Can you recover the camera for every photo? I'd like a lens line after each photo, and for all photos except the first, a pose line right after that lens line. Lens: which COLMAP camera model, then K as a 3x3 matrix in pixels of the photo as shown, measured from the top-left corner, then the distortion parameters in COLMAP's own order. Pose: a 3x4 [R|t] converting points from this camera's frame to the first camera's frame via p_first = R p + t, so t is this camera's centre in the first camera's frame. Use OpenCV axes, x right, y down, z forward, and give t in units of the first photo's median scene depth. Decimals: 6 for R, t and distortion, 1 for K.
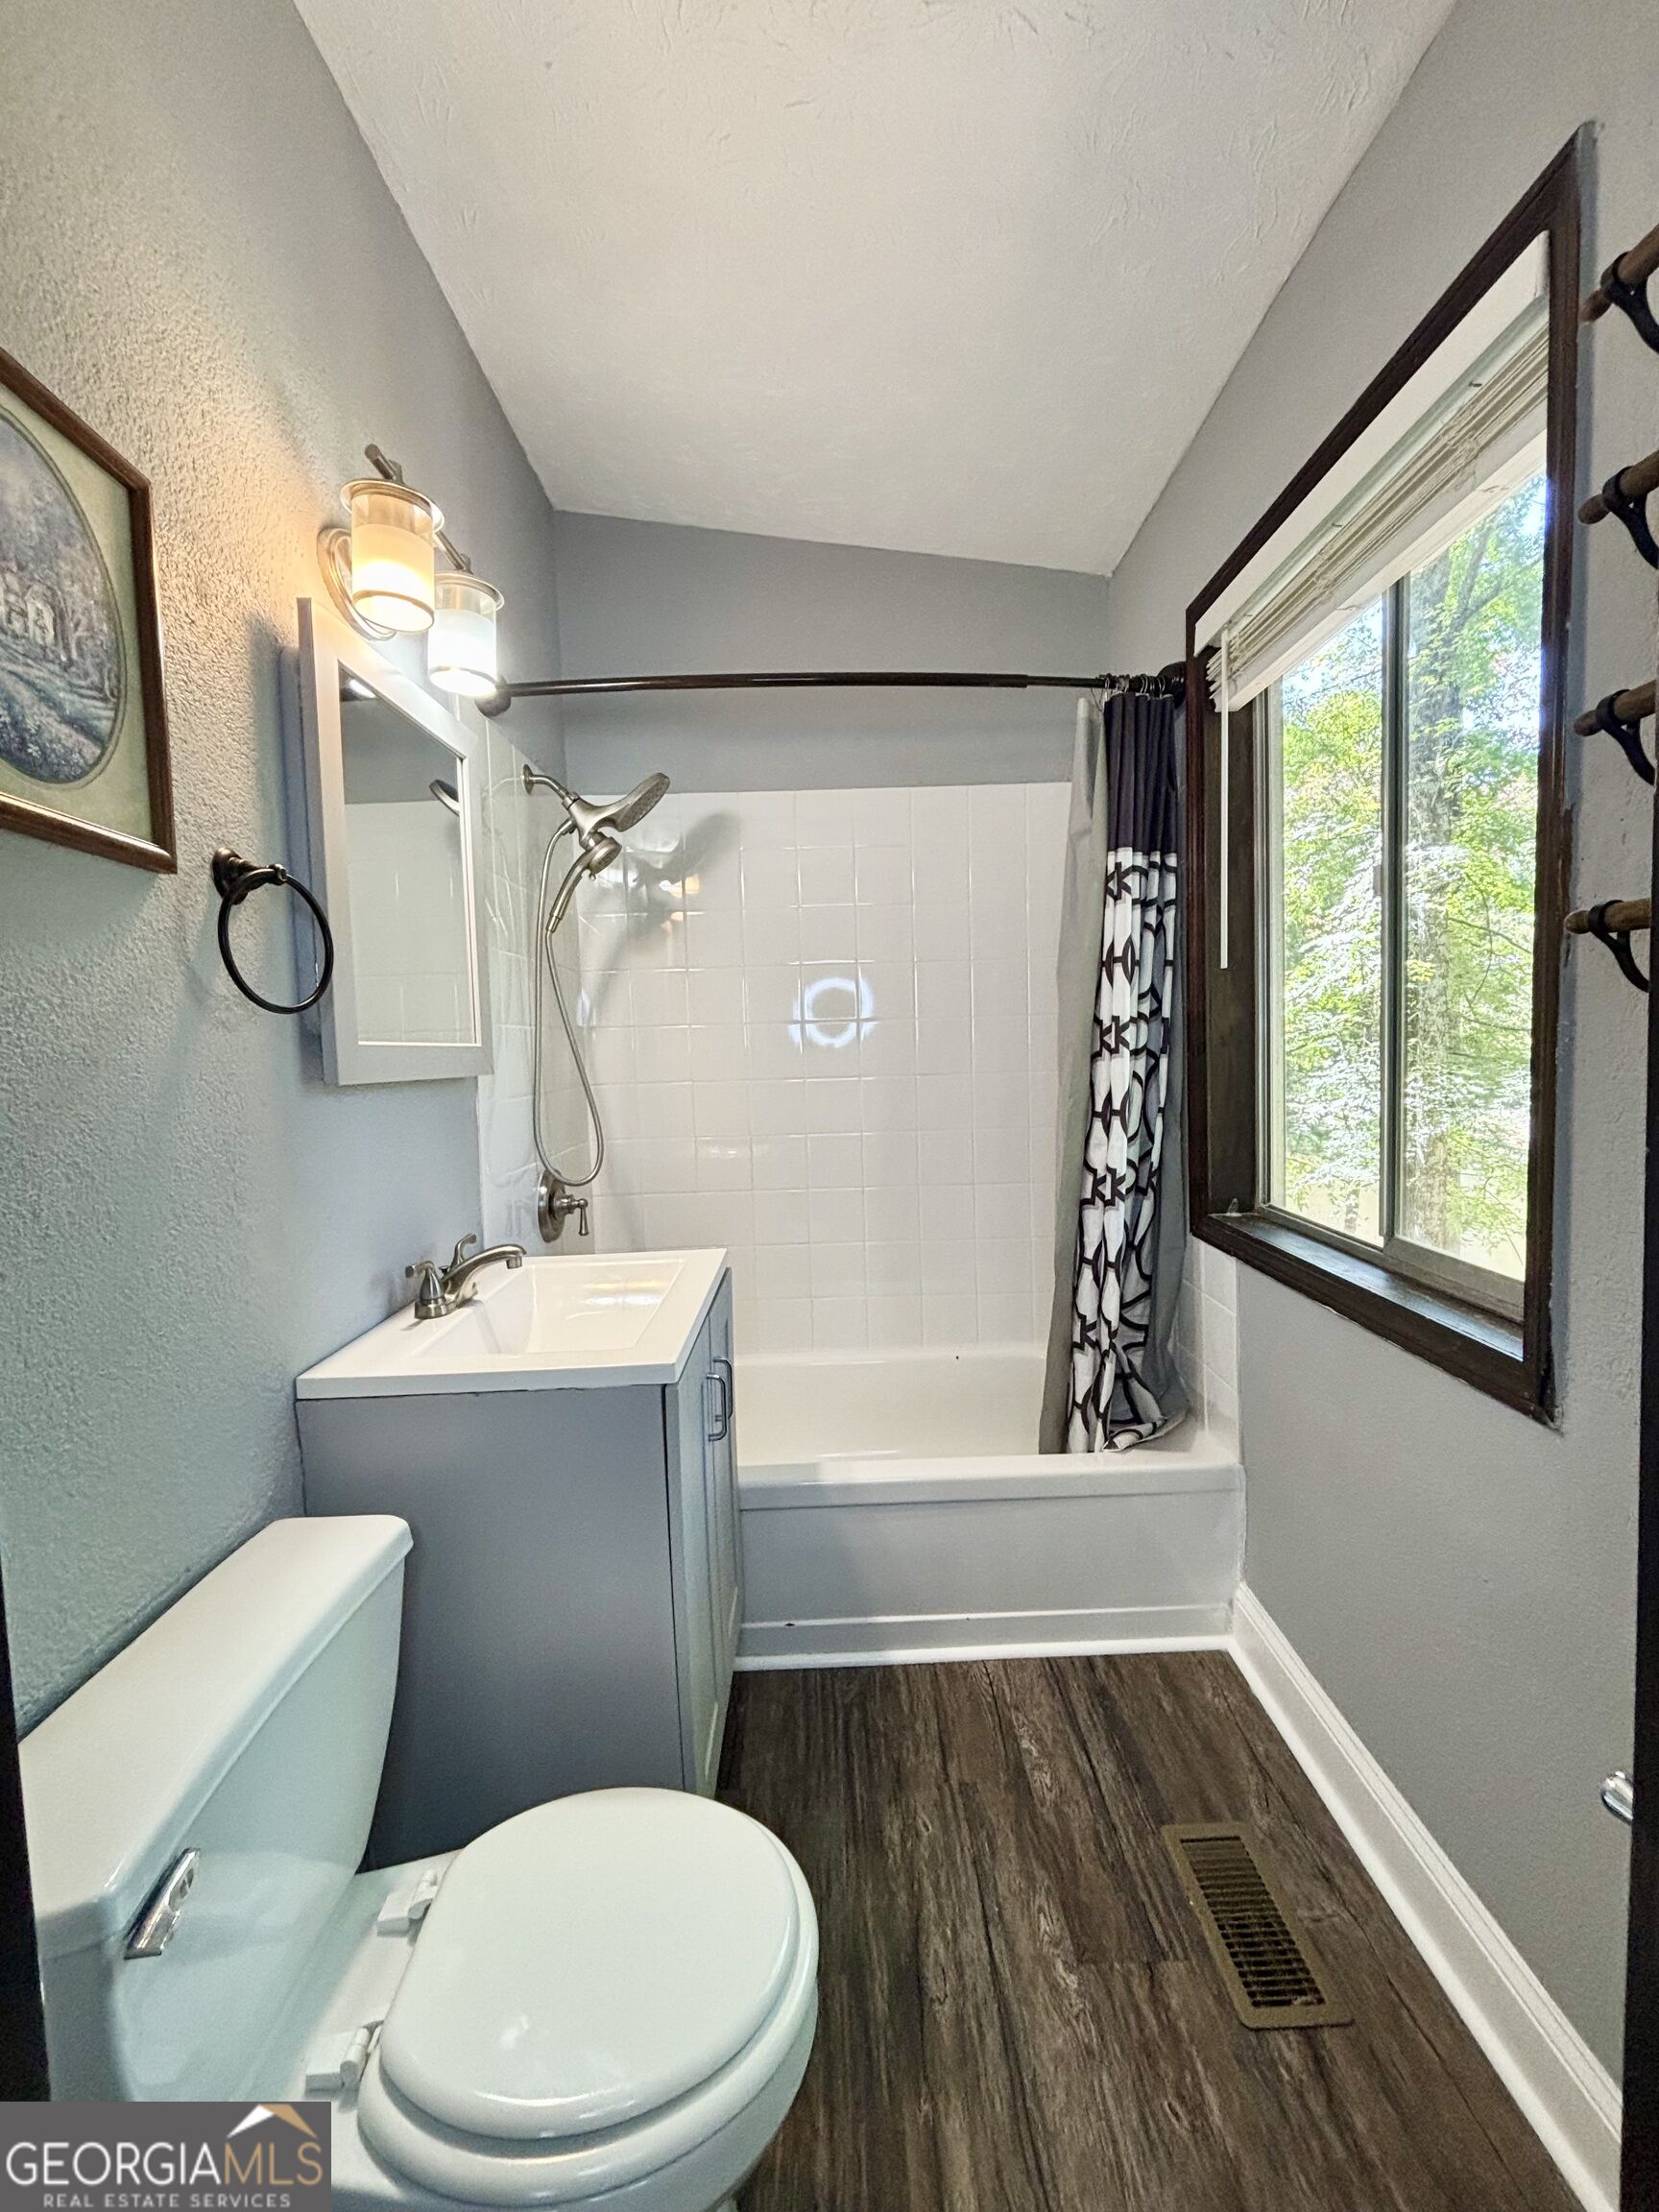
lens RADIAL K [[928.4, 0, 836.9], [0, 928.4, 1104.0], [0, 0, 1]] dist [-0.000877, 0.000898]
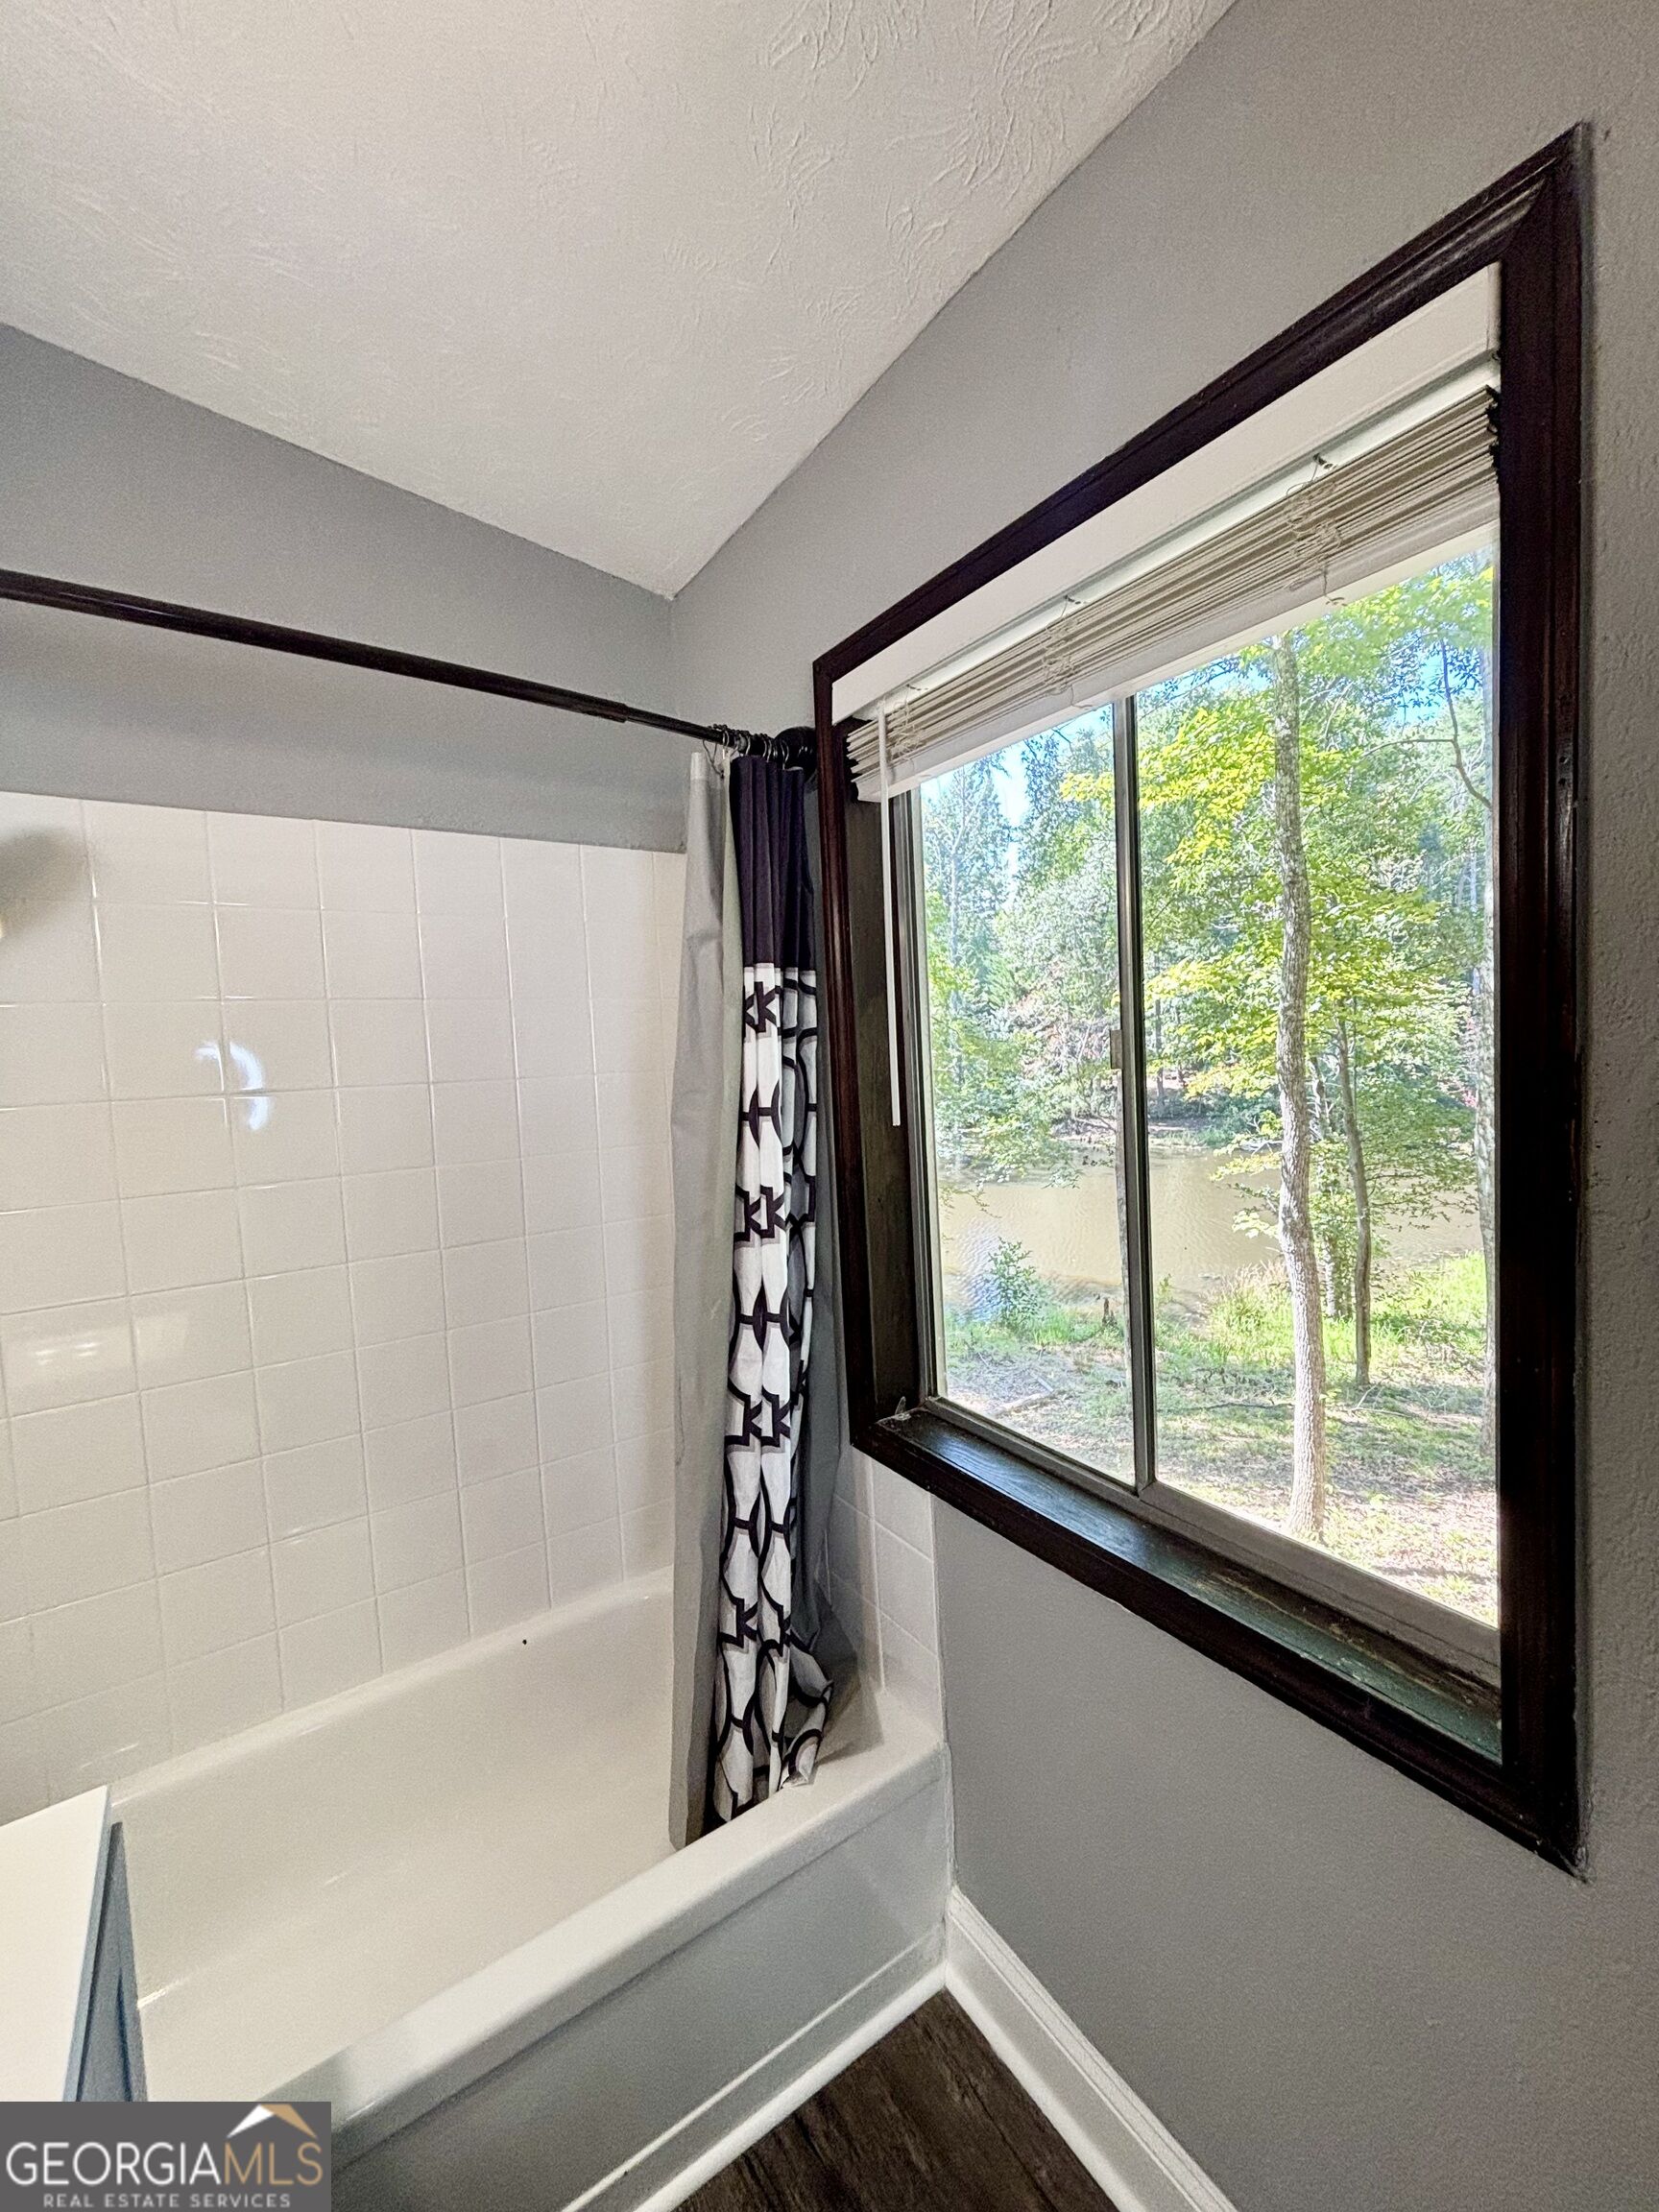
lens RADIAL K [[894.1, 0, 838.8], [0, 894.1, 1100.5], [0, 0, 1]] dist [0.000388, 0.000135]
pose [[0.826636, -0.041423, 0.561211, -0.050118], [0.057407, 0.998292, -0.010874, -0.161495], [-0.559802, 0.041206, 0.827601, 0.395058]]
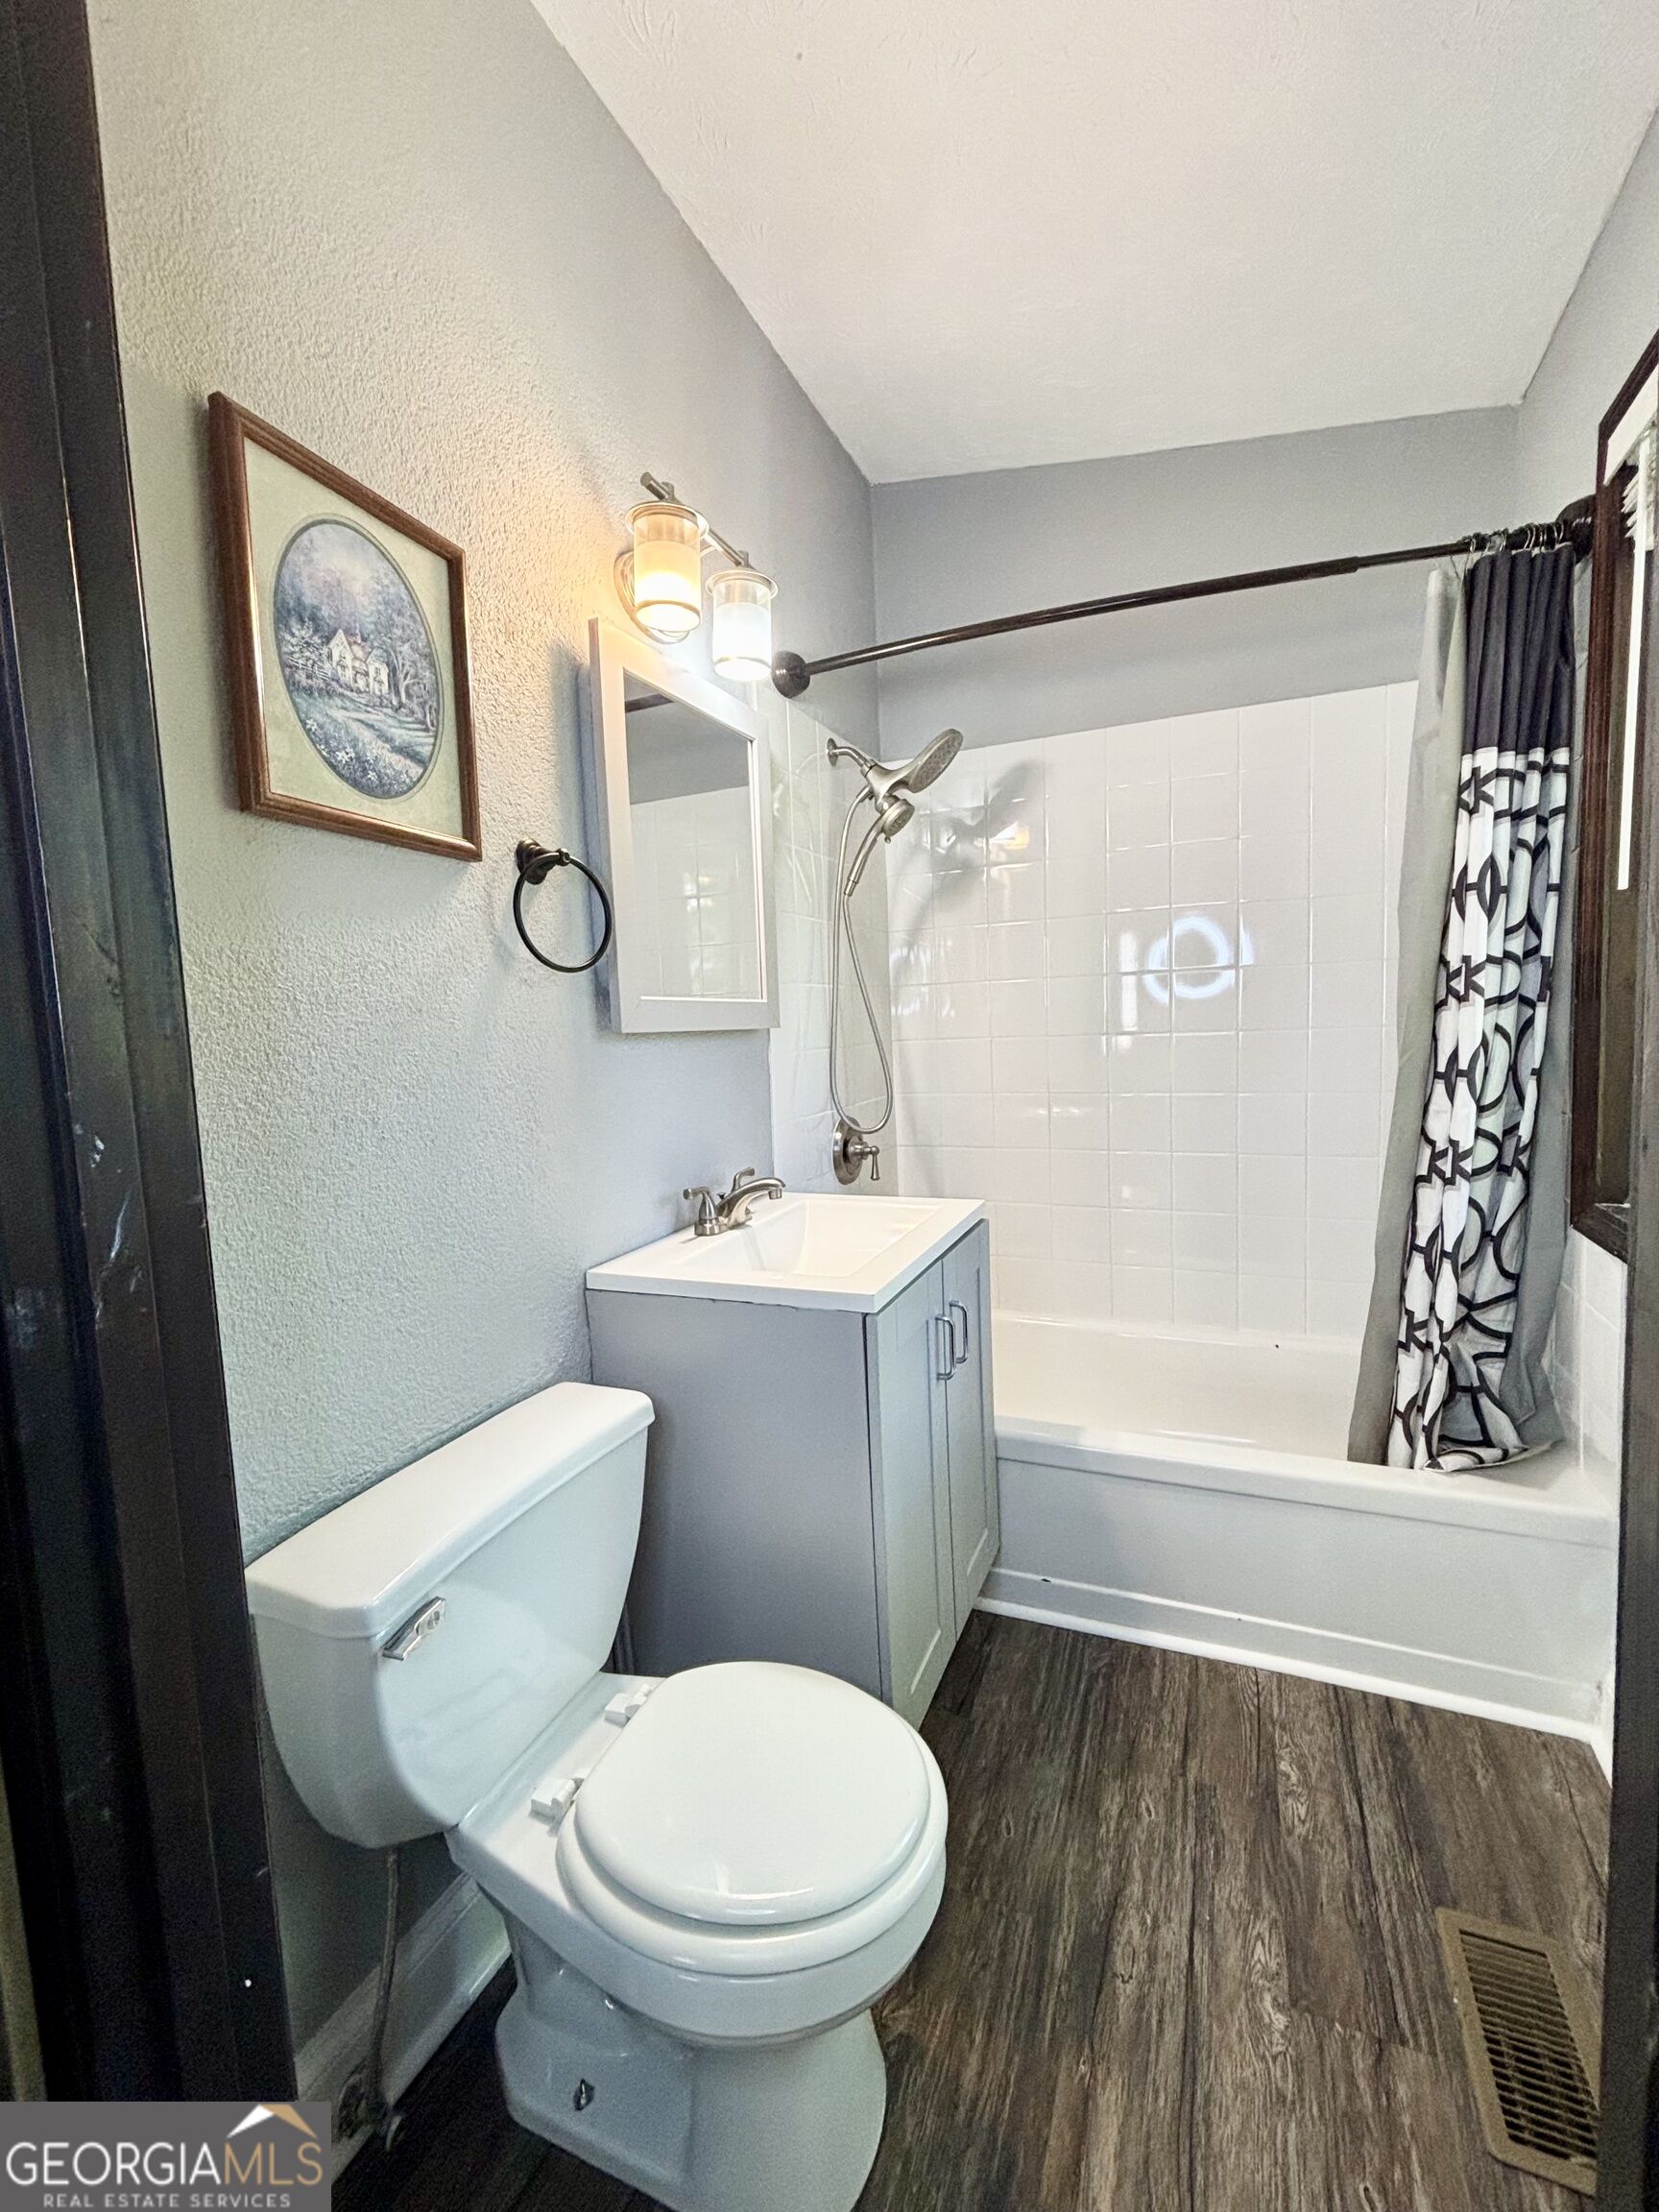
lens RADIAL K [[928.4, 0, 836.9], [0, 928.4, 1104.0], [0, 0, 1]] dist [-0.000877, 0.000898]
pose [[0.913131, 0.031547, -0.406444, 0.136494], [-0.015919, 0.999000, 0.041774, 0.011688], [0.407356, -0.031675, 0.912720, 0.014904]]
